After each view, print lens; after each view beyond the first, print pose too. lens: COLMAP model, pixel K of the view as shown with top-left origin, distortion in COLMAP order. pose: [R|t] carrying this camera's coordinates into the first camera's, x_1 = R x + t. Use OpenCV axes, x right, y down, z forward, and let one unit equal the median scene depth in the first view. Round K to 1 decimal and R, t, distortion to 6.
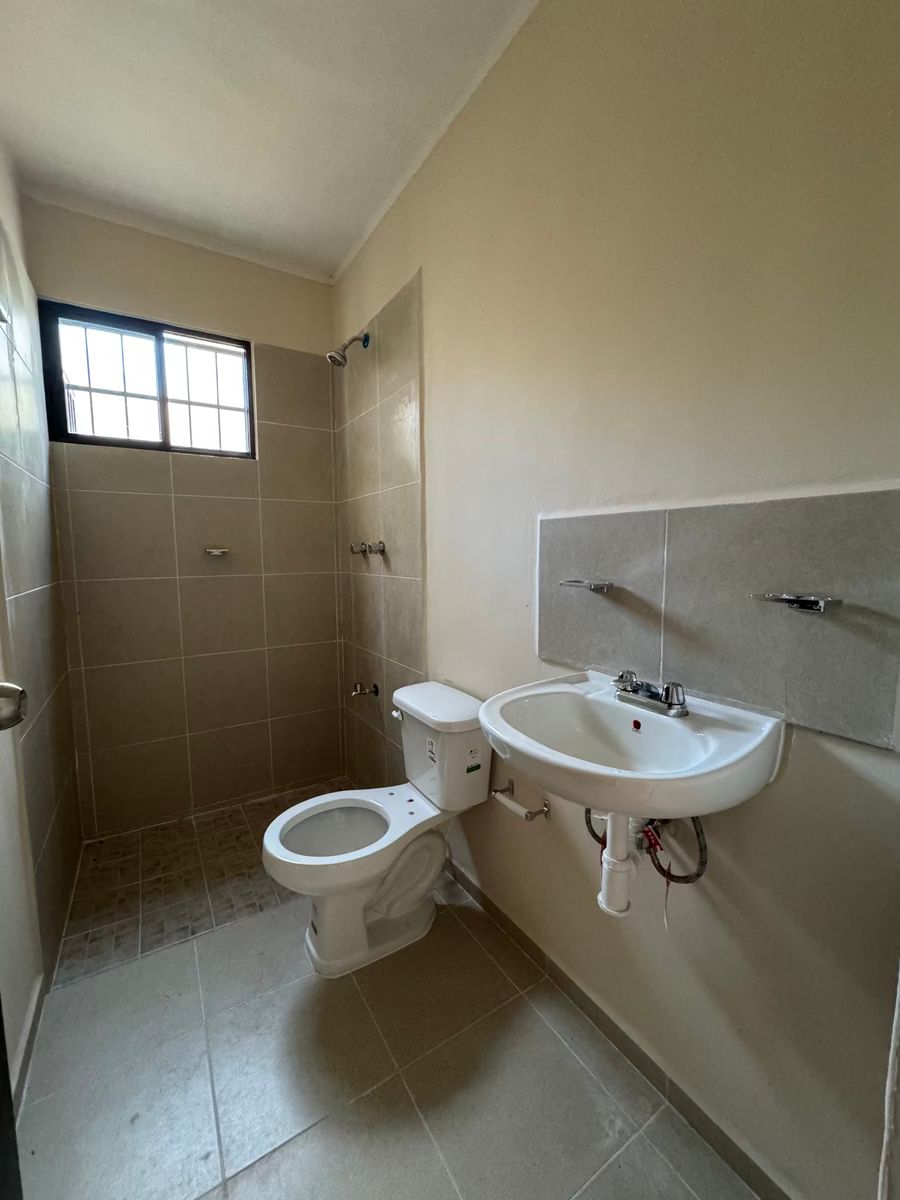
lens RADIAL K [[480.5, 0, 450.2], [0, 480.5, 595.9], [0, 0, 1]] dist [-0.001436, -0.000069]
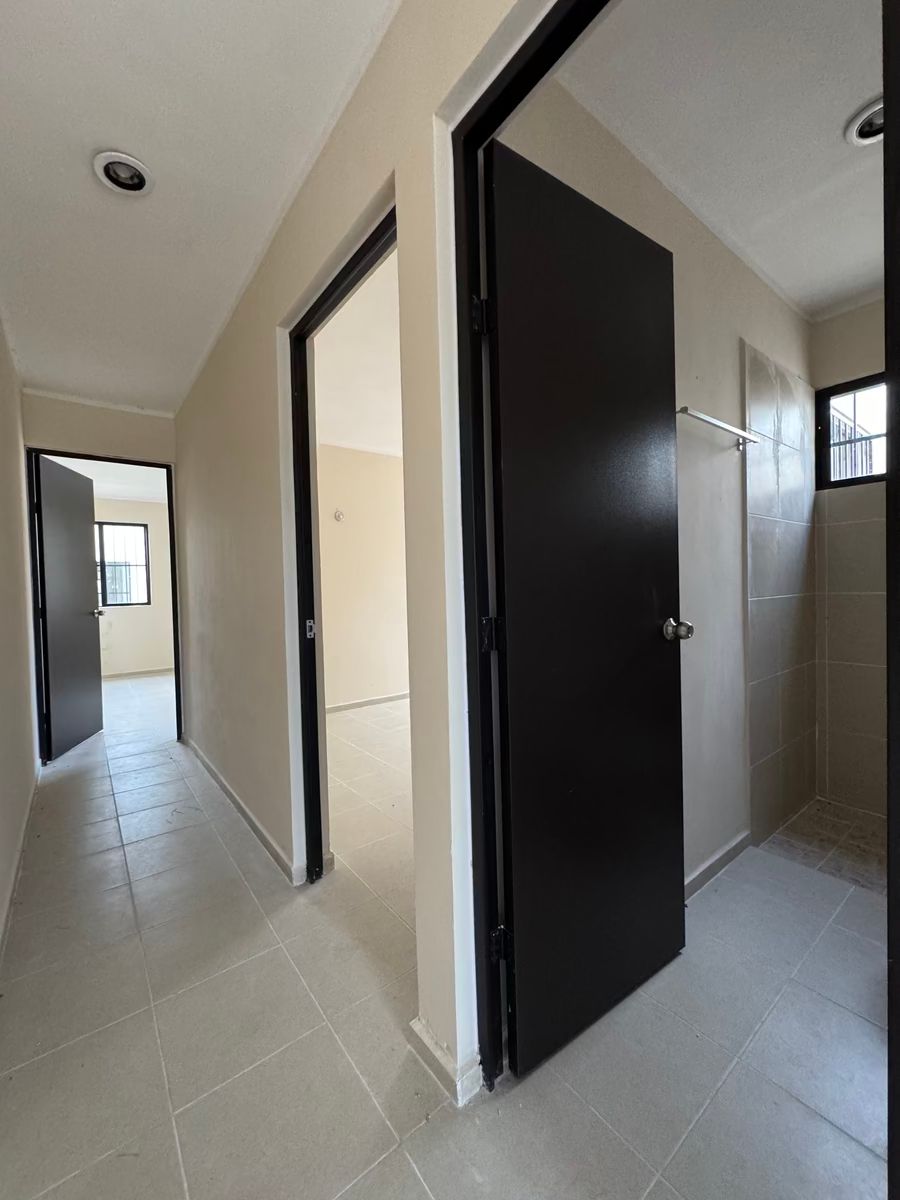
lens RADIAL K [[480.5, 0, 450.2], [0, 480.5, 595.9], [0, 0, 1]] dist [-0.001436, -0.000069]
pose [[0.104119, 0.028443, -0.994158, 0.468384], [-0.070282, 0.997302, 0.021172, 0.021954], [0.992078, 0.067667, 0.105837, -0.172212]]
